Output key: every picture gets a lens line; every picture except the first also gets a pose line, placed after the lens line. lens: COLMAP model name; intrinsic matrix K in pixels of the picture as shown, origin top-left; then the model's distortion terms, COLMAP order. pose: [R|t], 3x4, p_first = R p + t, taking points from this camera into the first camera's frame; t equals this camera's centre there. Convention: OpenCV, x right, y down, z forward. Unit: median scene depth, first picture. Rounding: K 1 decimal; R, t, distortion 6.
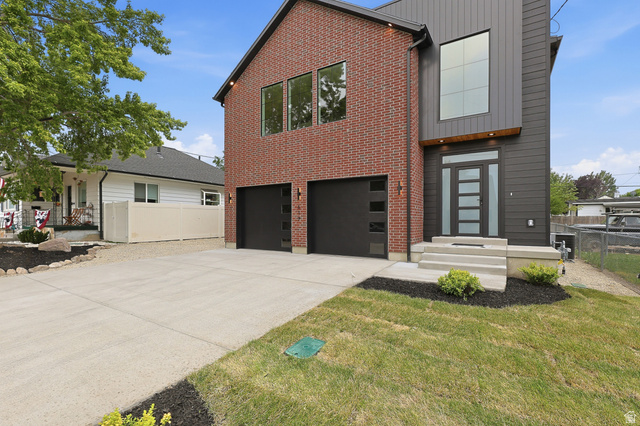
lens RADIAL K [[284.4, 0, 319.9], [0, 284.4, 221.3], [0, 0, 1]] dist [0.002647, 0.000118]
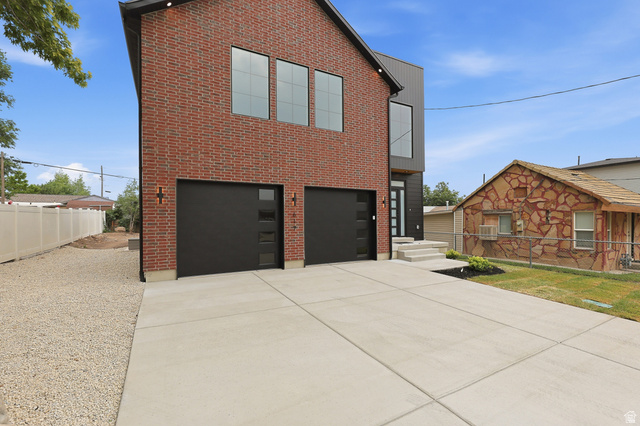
lens RADIAL K [[284.4, 0, 314.2], [0, 284.4, 216.3], [0, 0, 1]] dist [0.002647, 0.000118]
pose [[0.494819, 0.004664, 0.868984, -0.911400], [0.007409, 0.999927, -0.009586, -0.041173], [-0.868965, 0.011181, 0.494748, 0.599790]]
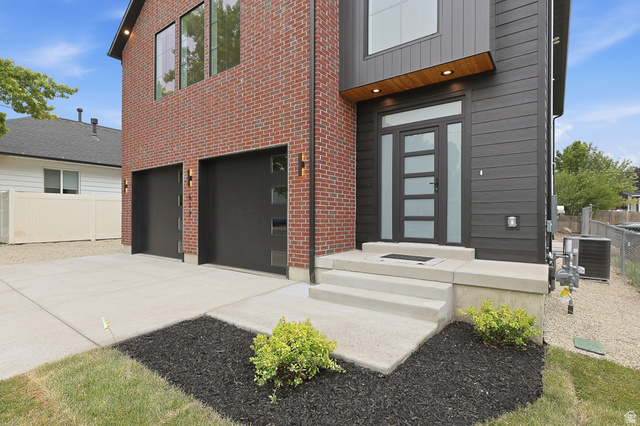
lens RADIAL K [[311.6, 0, 318.3], [0, 311.6, 216.4], [0, 0, 1]] dist [0.001808, -0.000655]
pose [[0.997261, 0.003432, -0.073888, 0.343028], [-0.003552, 0.999993, -0.001490, -0.002422], [0.073882, 0.001748, 0.997265, 0.296903]]
